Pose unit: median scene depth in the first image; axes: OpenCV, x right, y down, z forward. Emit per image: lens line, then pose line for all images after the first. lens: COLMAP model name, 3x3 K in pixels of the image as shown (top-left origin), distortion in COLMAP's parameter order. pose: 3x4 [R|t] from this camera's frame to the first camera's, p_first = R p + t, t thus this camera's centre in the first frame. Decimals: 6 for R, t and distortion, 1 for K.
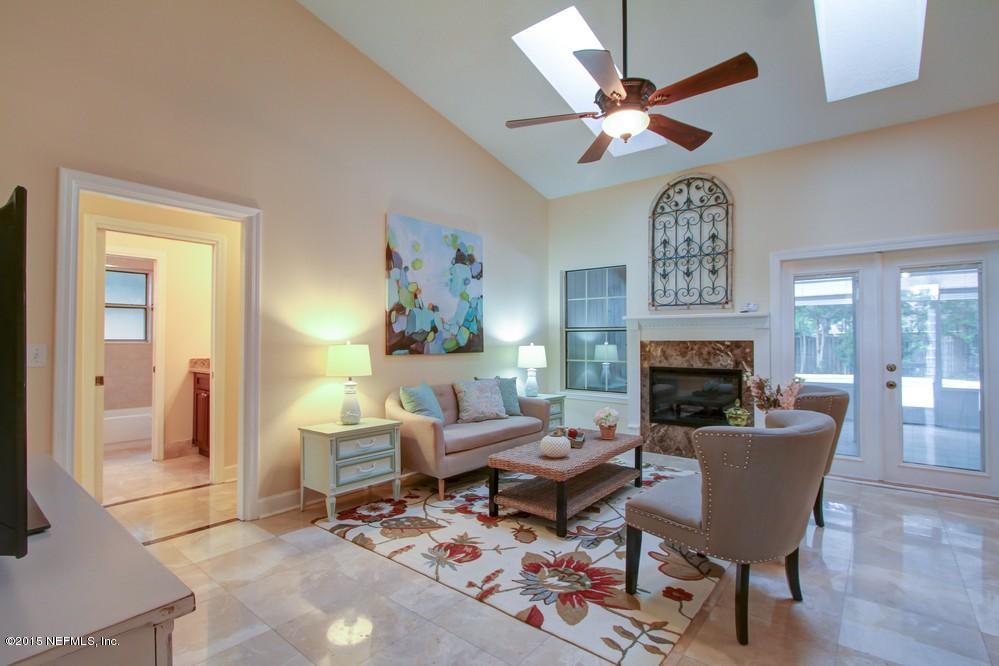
lens RADIAL K [[472.4, 0, 500.5], [0, 472.4, 333.7], [0, 0, 1]] dist [-0.020580, 0.000588]
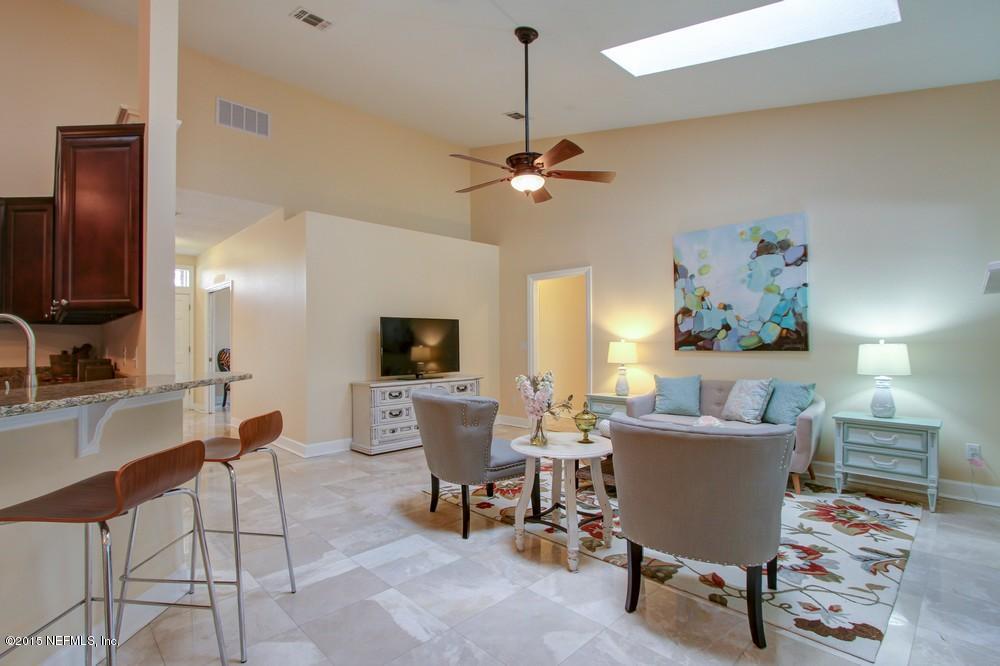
lens RADIAL K [[472.8, 0, 494.5], [0, 472.8, 335.3], [0, 0, 1]] dist [-0.020580, 0.000588]
pose [[-0.125970, -0.016894, -0.991890, 0.974428], [0.018258, 0.999646, -0.019345, 0.019656], [0.991866, -0.020547, -0.125617, 0.635475]]
